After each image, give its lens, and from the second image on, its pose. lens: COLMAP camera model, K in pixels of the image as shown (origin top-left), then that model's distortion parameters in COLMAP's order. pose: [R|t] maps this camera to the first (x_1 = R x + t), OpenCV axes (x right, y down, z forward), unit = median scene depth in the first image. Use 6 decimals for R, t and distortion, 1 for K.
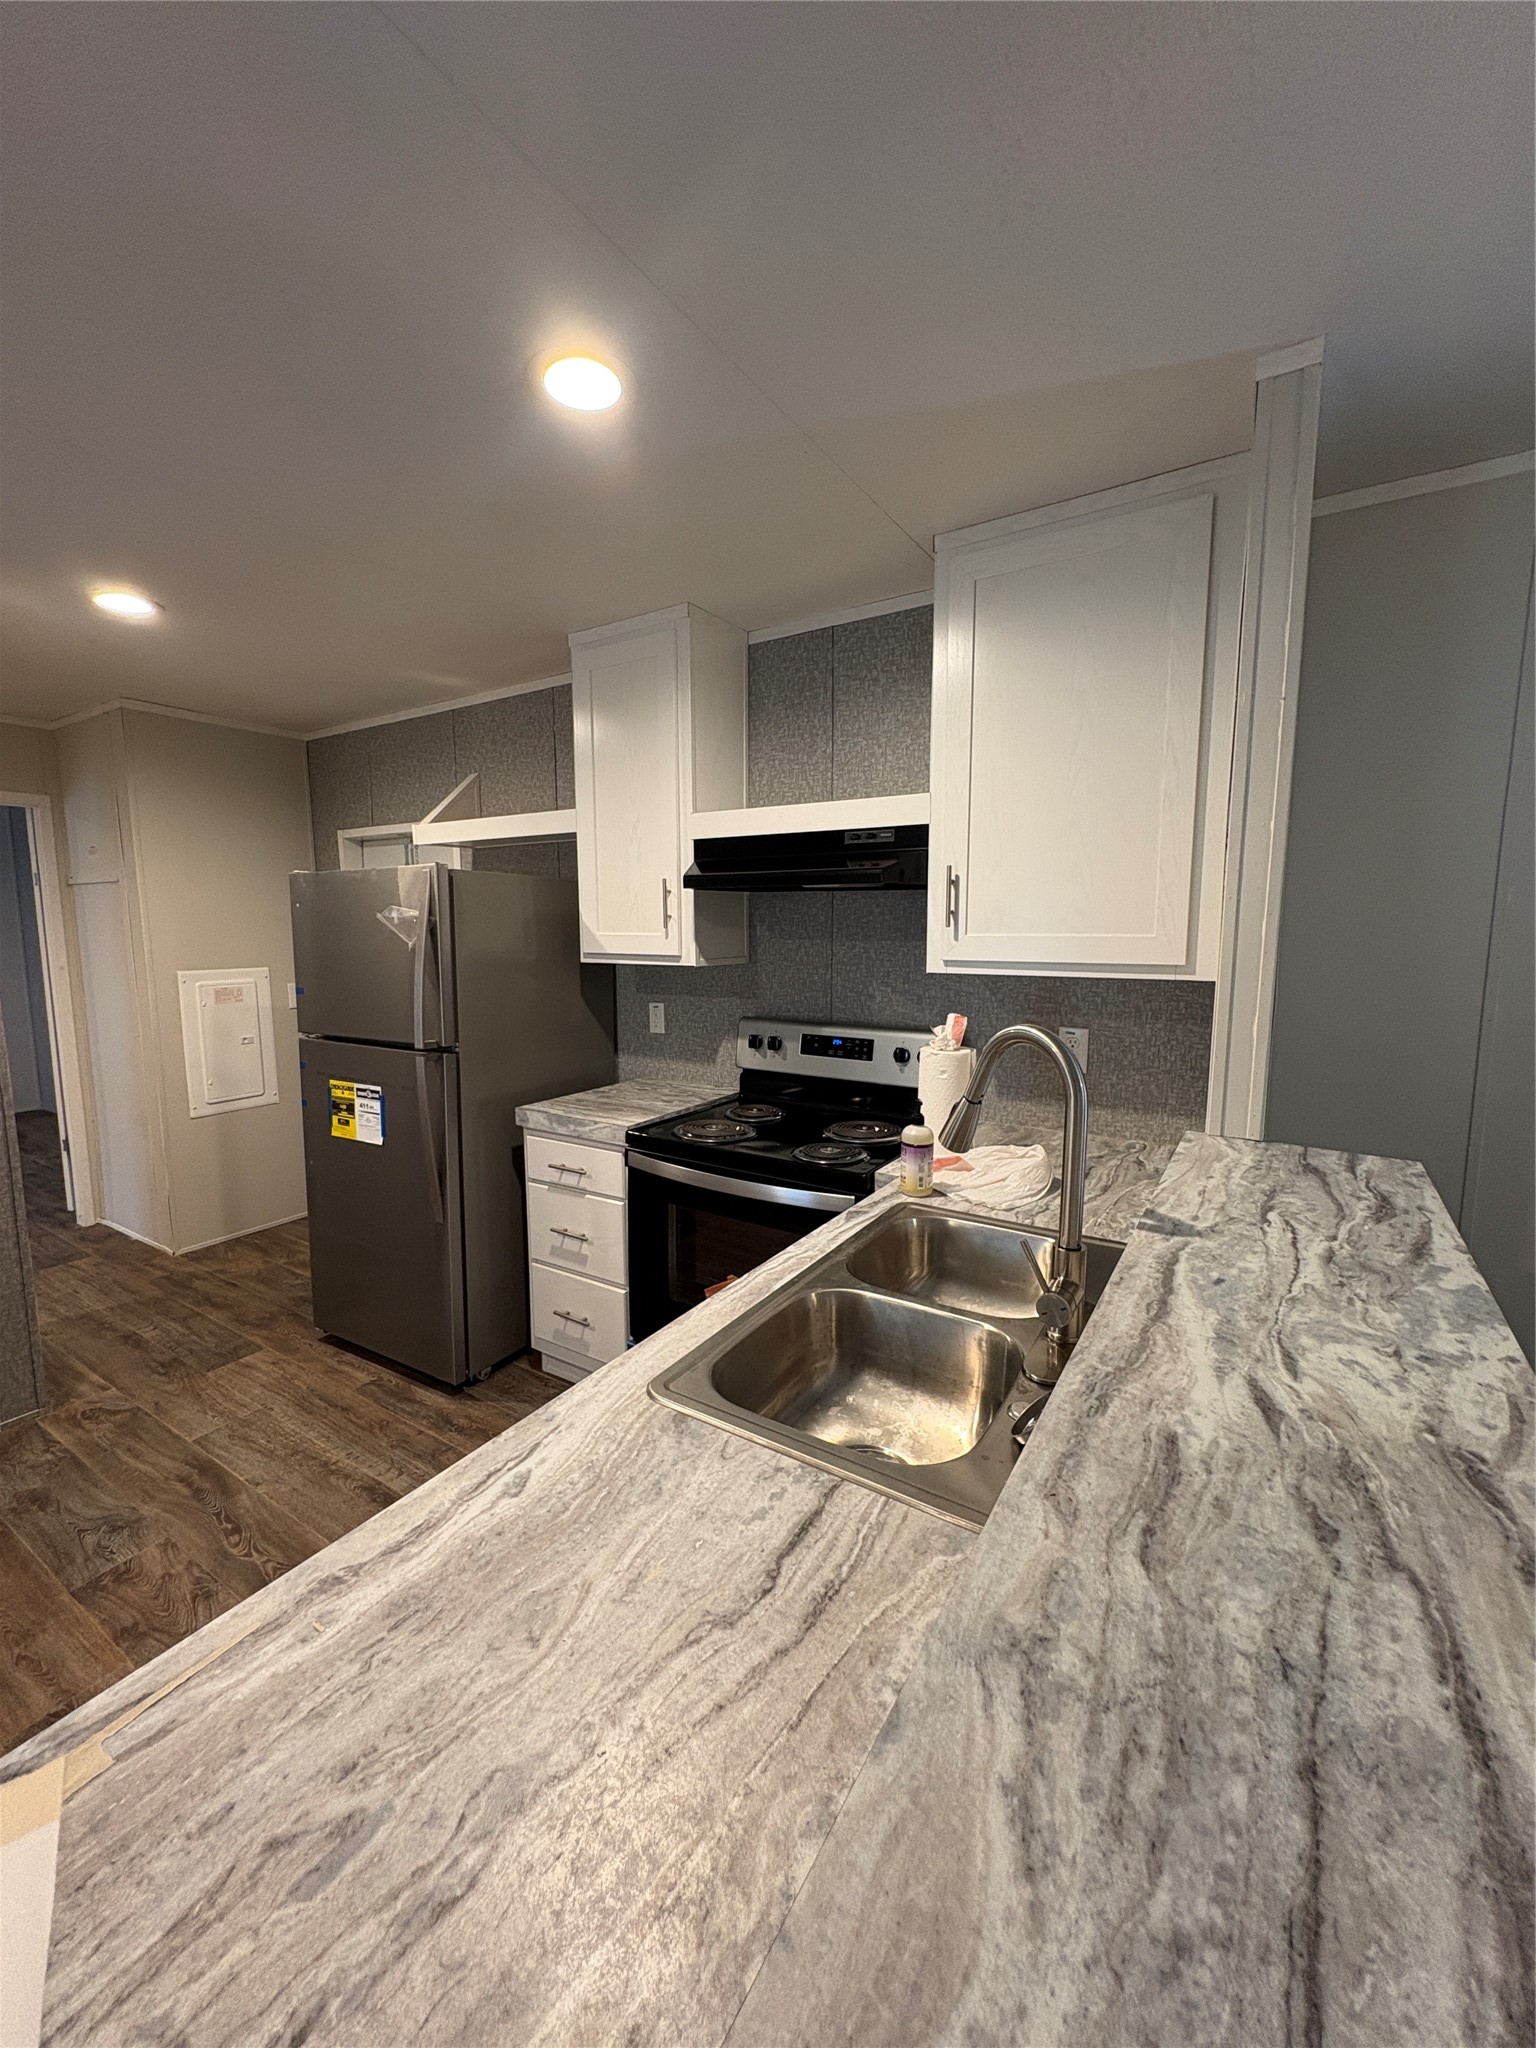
lens RADIAL K [[817.6, 0, 764.1], [0, 817.6, 1019.2], [0, 0, 1]] dist [-0.001175, 0.000285]
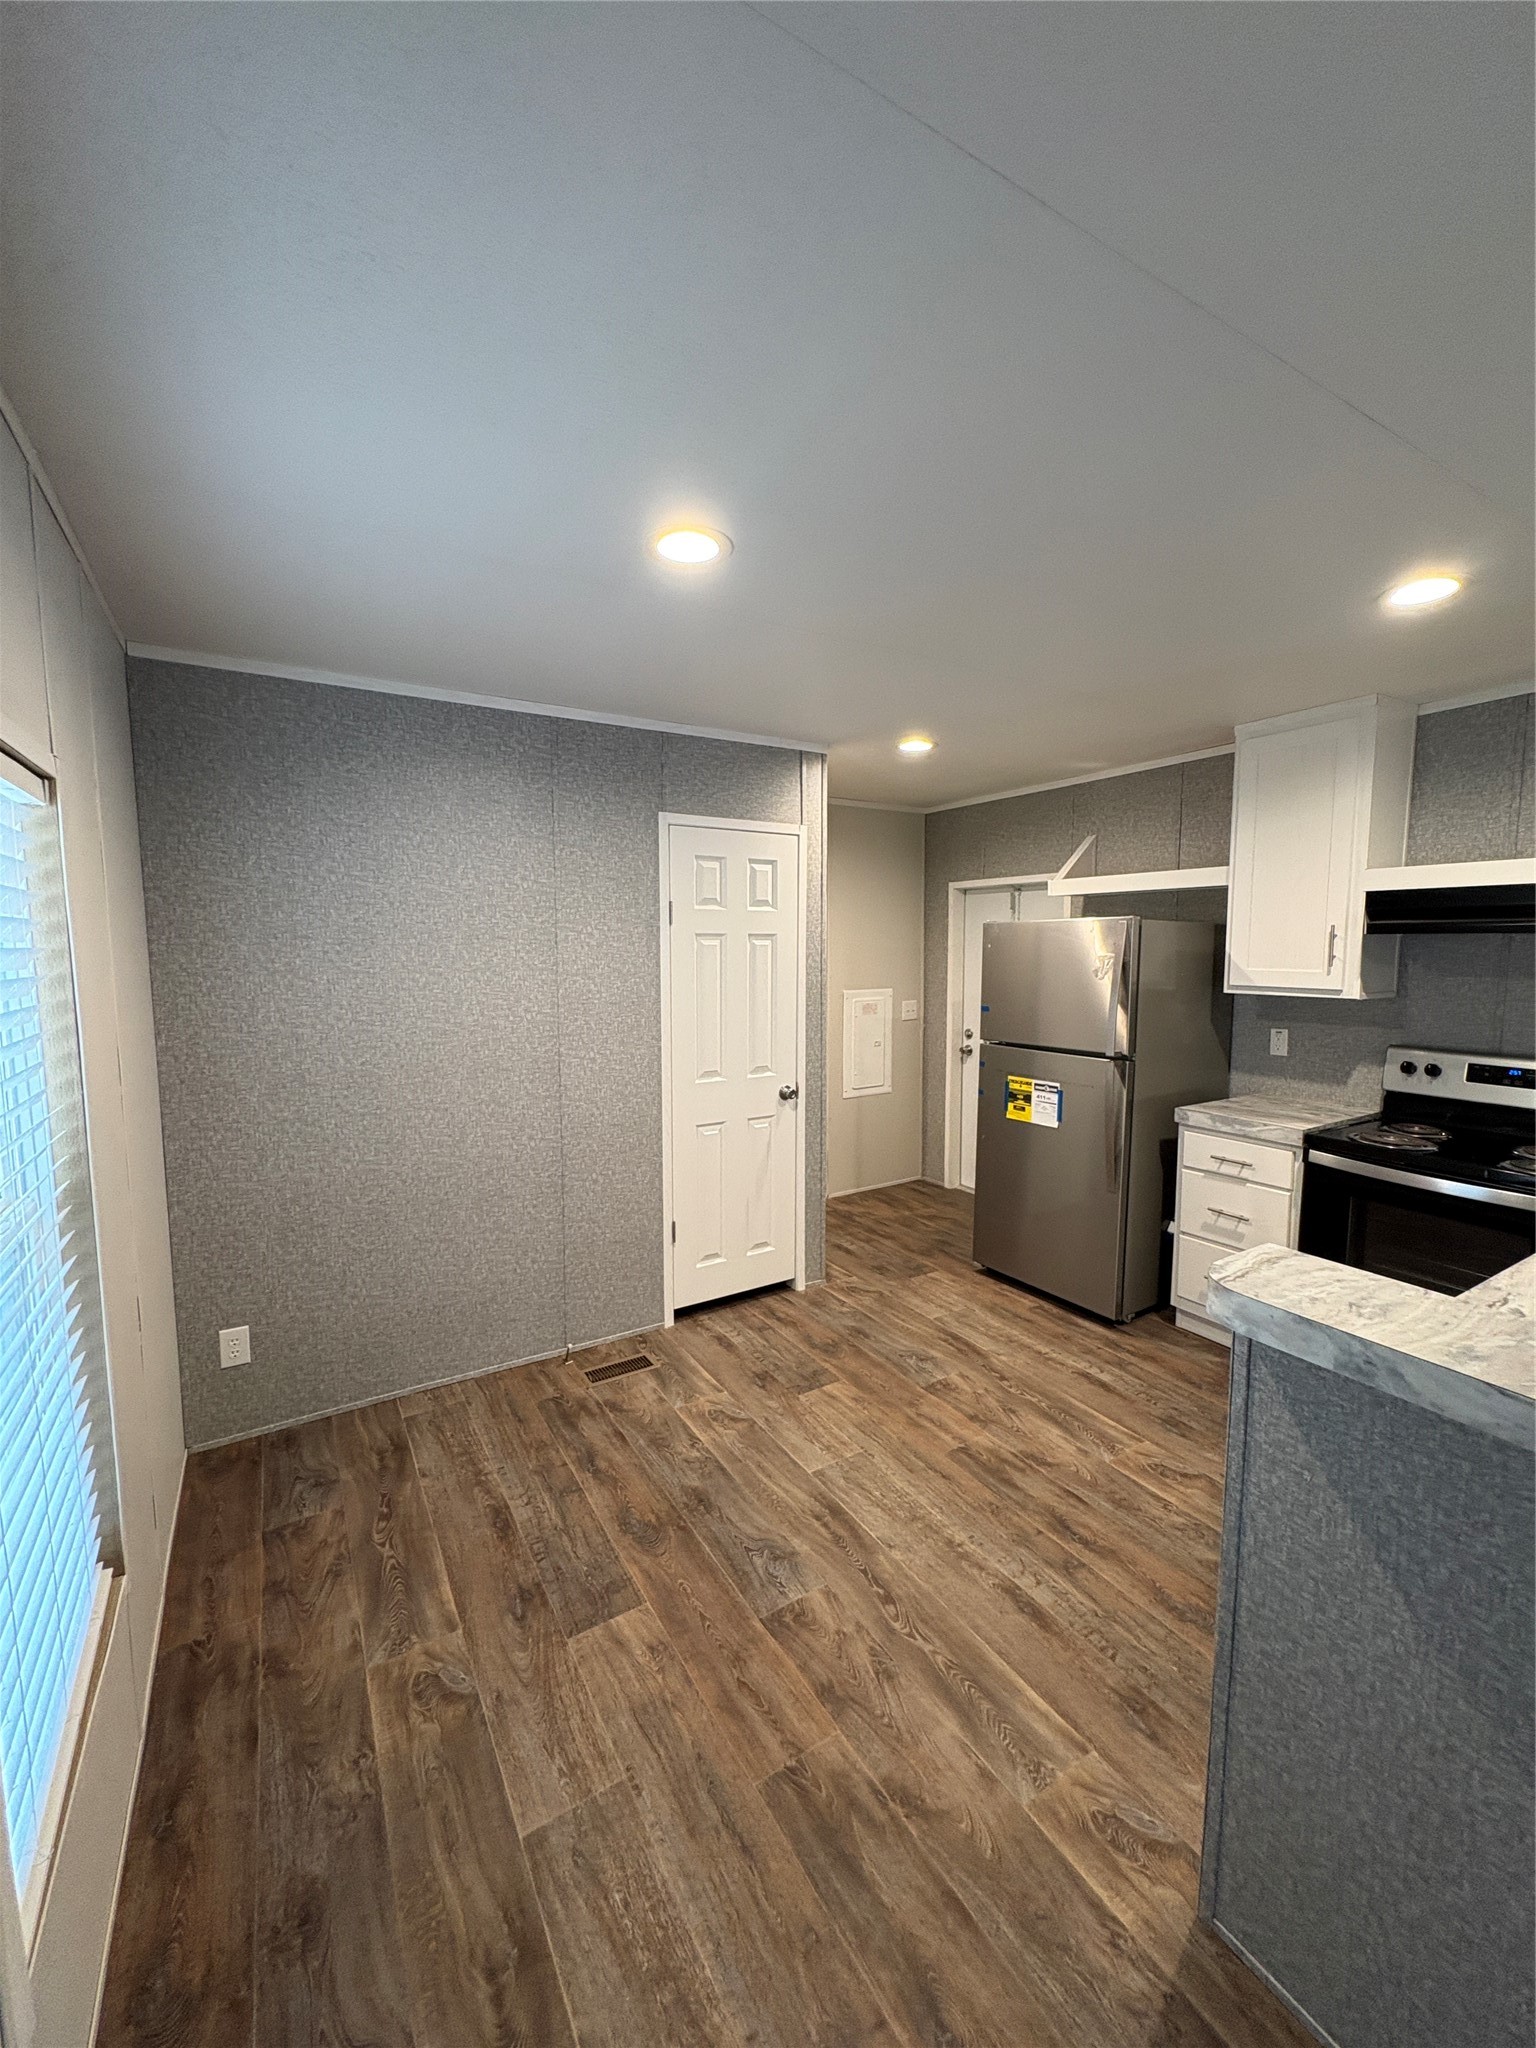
lens RADIAL K [[817.6, 0, 765.5], [0, 817.6, 1018.0], [0, 0, 1]] dist [-0.001175, 0.000285]
pose [[0.896922, 0.037992, -0.440553, -0.321947], [-0.049358, 0.998678, -0.014364, 0.019705], [0.439425, 0.034629, 0.897612, -0.408055]]
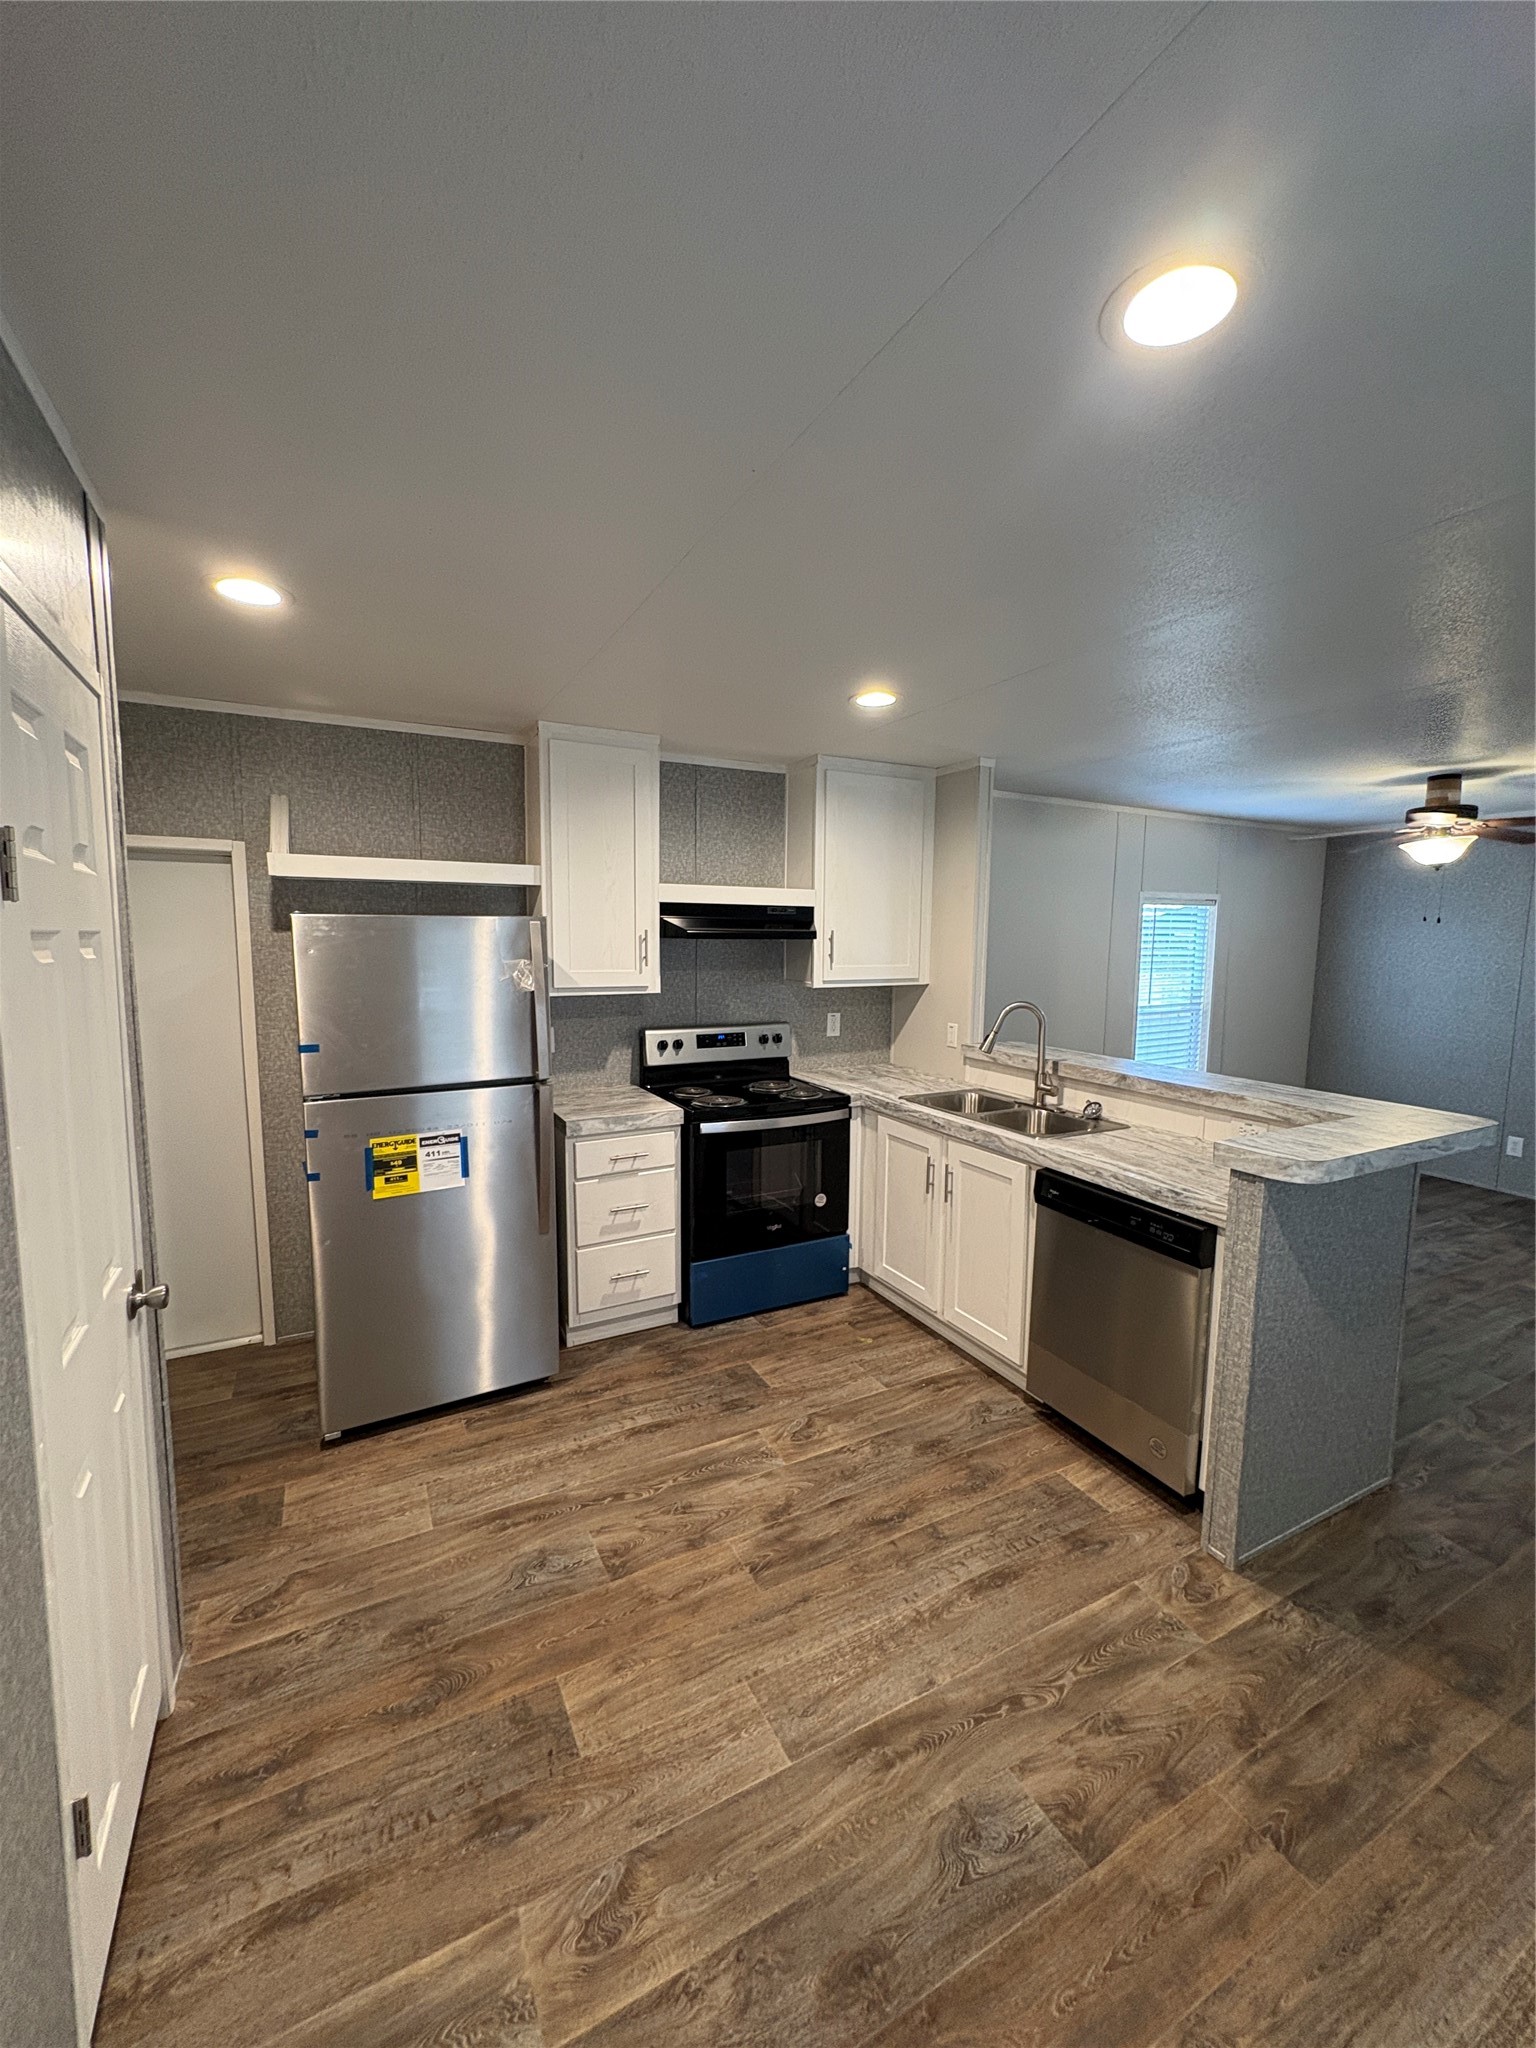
lens RADIAL K [[817.6, 0, 767.2], [0, 817.6, 1021.8], [0, 0, 1]] dist [-0.001175, 0.000285]
pose [[0.496213, -0.087534, 0.863777, -1.169323], [0.094090, 0.994467, 0.046726, -0.062940], [-0.863087, 0.058087, 0.501704, 0.152021]]
